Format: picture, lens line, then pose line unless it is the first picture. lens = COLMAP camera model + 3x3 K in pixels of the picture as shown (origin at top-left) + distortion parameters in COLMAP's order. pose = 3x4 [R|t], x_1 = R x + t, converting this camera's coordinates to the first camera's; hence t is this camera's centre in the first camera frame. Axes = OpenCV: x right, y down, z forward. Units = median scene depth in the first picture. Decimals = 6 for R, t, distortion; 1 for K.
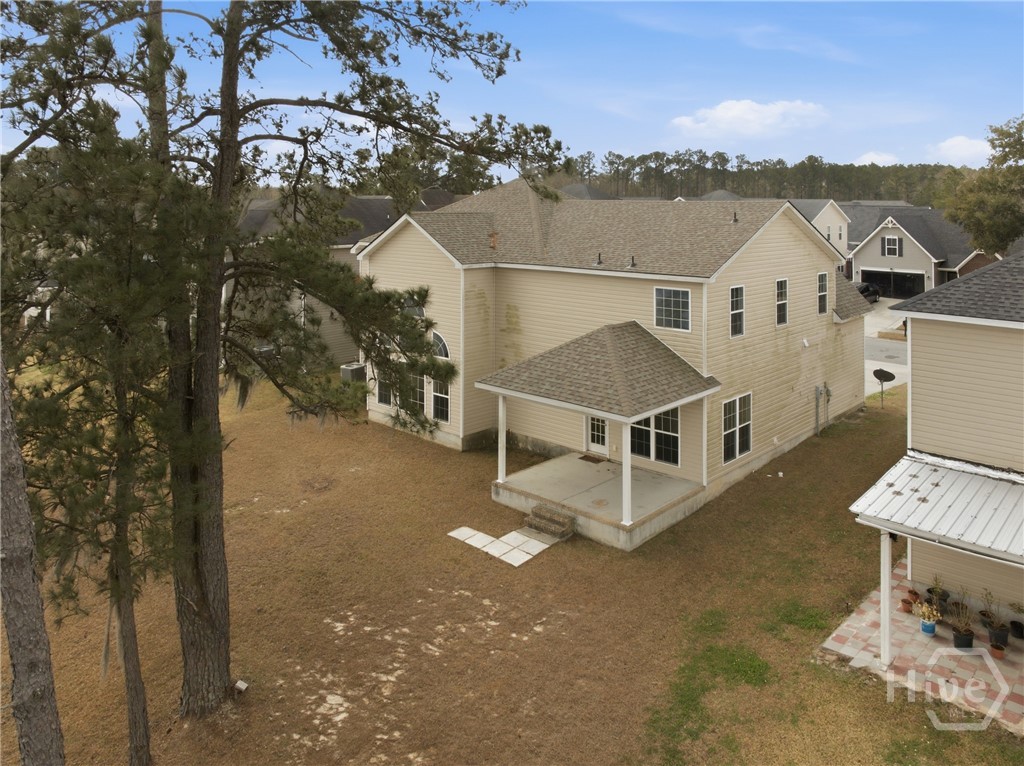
lens RADIAL K [[716.5, 0, 515.5], [0, 716.5, 390.9], [0, 0, 1]] dist [-0.026585, -0.003286]
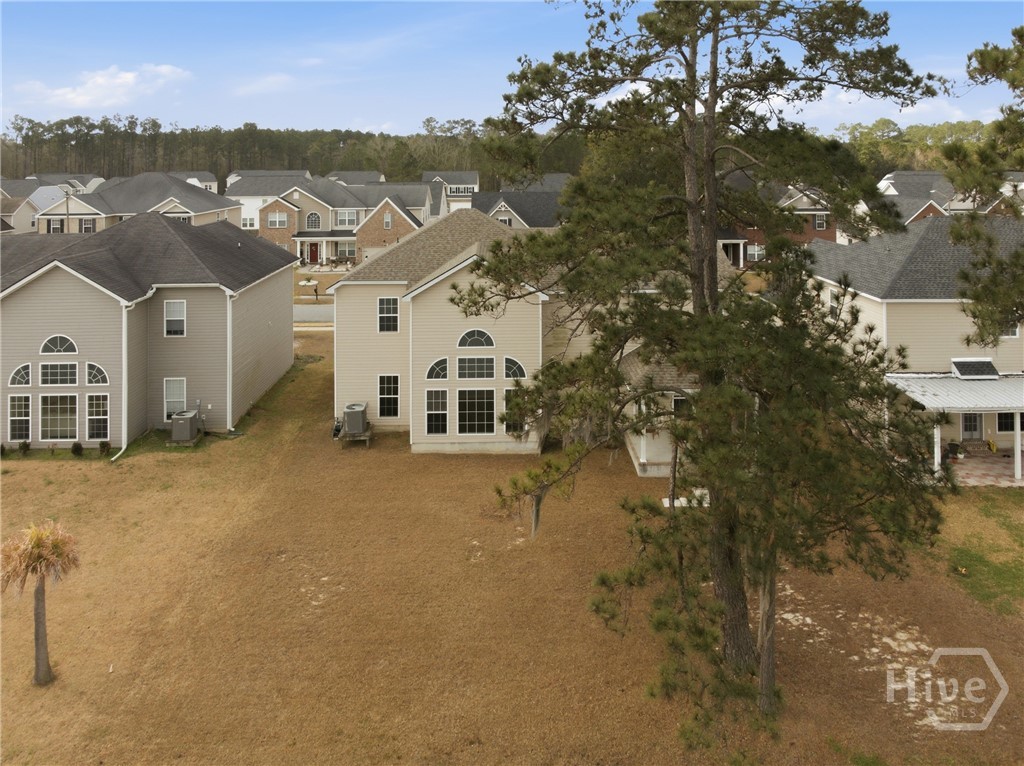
lens RADIAL K [[716.5, 0, 515.5], [0, 716.5, 390.9], [0, 0, 1]] dist [-0.026585, -0.003286]
pose [[0.744442, -0.207431, 0.634648, -1.486679], [0.179176, 0.977717, 0.109388, -0.272180], [-0.643197, 0.032281, 0.765020, 0.231920]]
